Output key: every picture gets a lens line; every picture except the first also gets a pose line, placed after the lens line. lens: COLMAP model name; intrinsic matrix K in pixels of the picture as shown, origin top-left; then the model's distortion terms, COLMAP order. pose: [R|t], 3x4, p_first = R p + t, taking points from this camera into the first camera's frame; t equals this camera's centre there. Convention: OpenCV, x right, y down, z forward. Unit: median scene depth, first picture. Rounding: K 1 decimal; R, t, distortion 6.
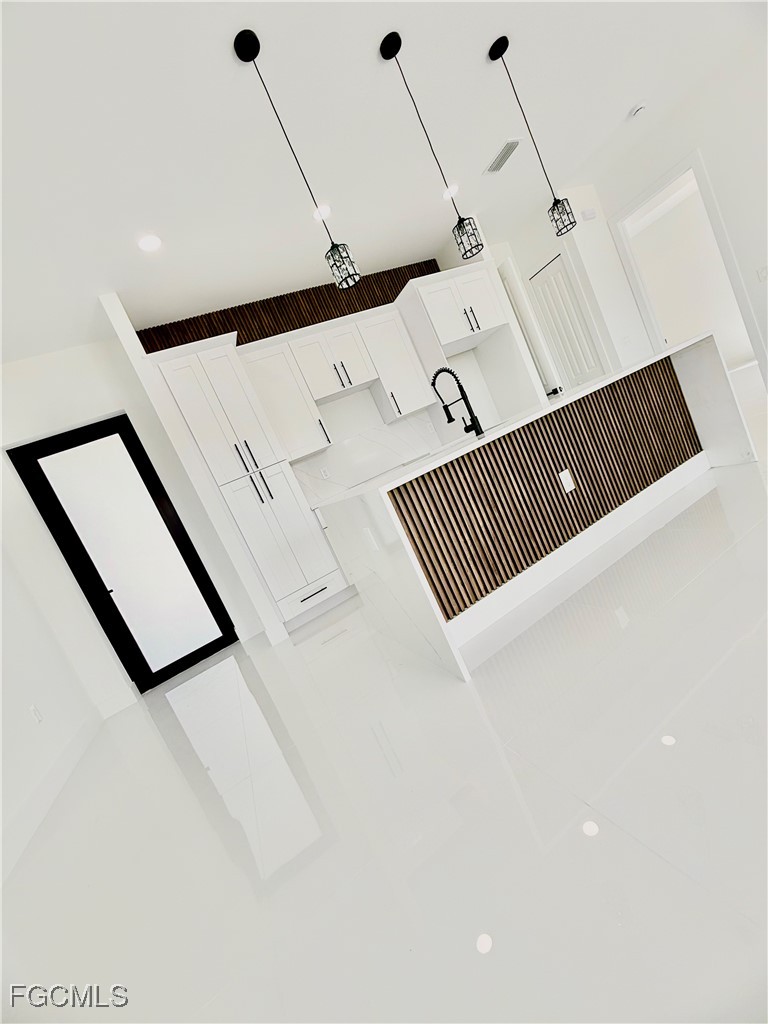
lens RADIAL K [[407.7, 0, 384.4], [0, 407.7, 508.5], [0, 0, 1]] dist [0.001744, 0.000047]
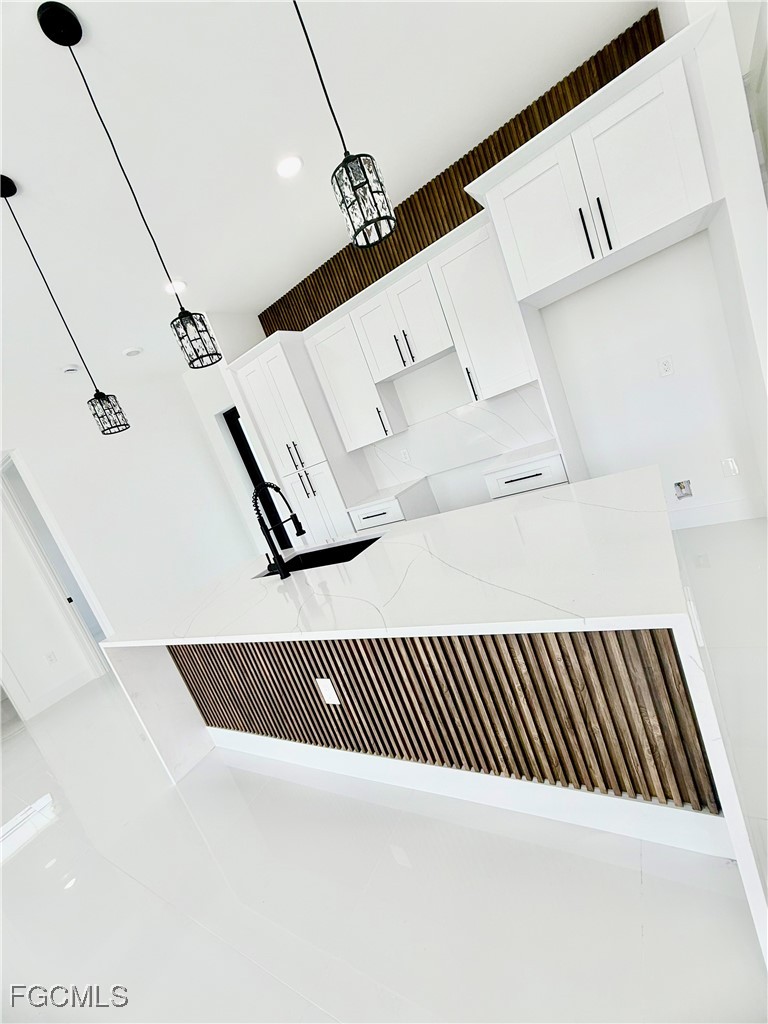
lens RADIAL K [[407.7, 0, 384.4], [0, 407.7, 508.5], [0, 0, 1]] dist [0.001744, 0.000047]
pose [[0.617138, 0.330905, -0.713893, 0.762181], [0.024545, 0.898736, 0.437802, -0.560453], [0.786472, -0.287707, 0.546522, 0.637382]]
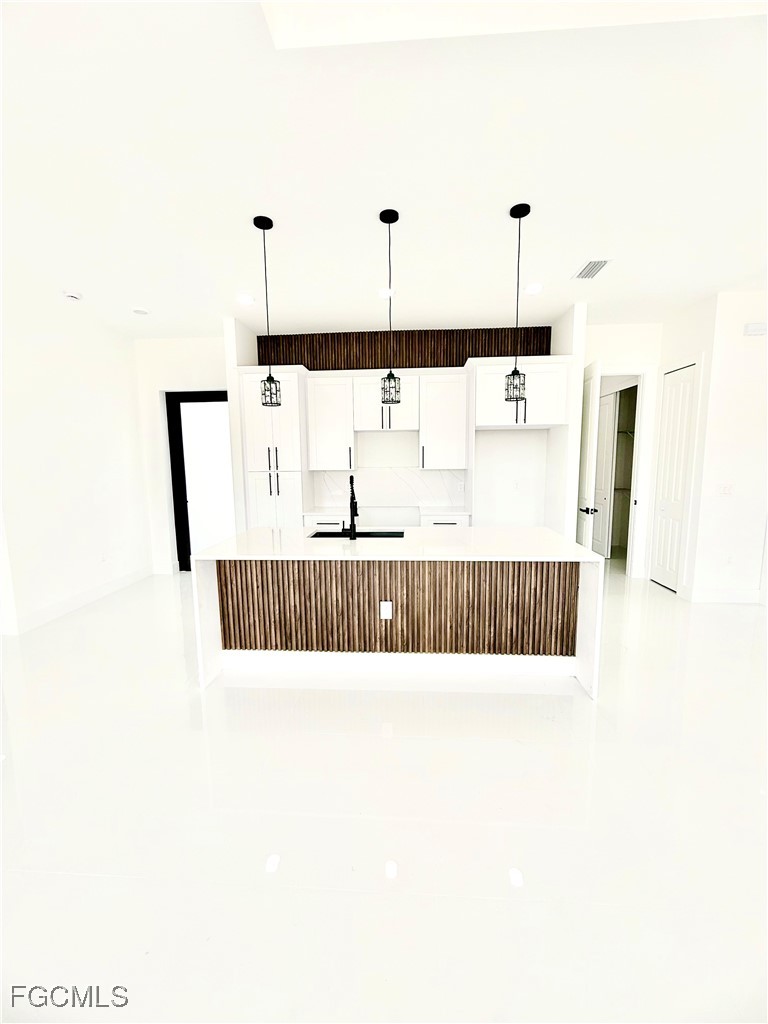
lens RADIAL K [[407.7, 0, 384.4], [0, 407.7, 508.5], [0, 0, 1]] dist [0.001744, 0.000047]
pose [[0.809189, 0.450667, -0.376979, 0.624415], [-0.400555, 0.892537, 0.207205, -0.473965], [0.429848, -0.016667, 0.902748, -0.056472]]
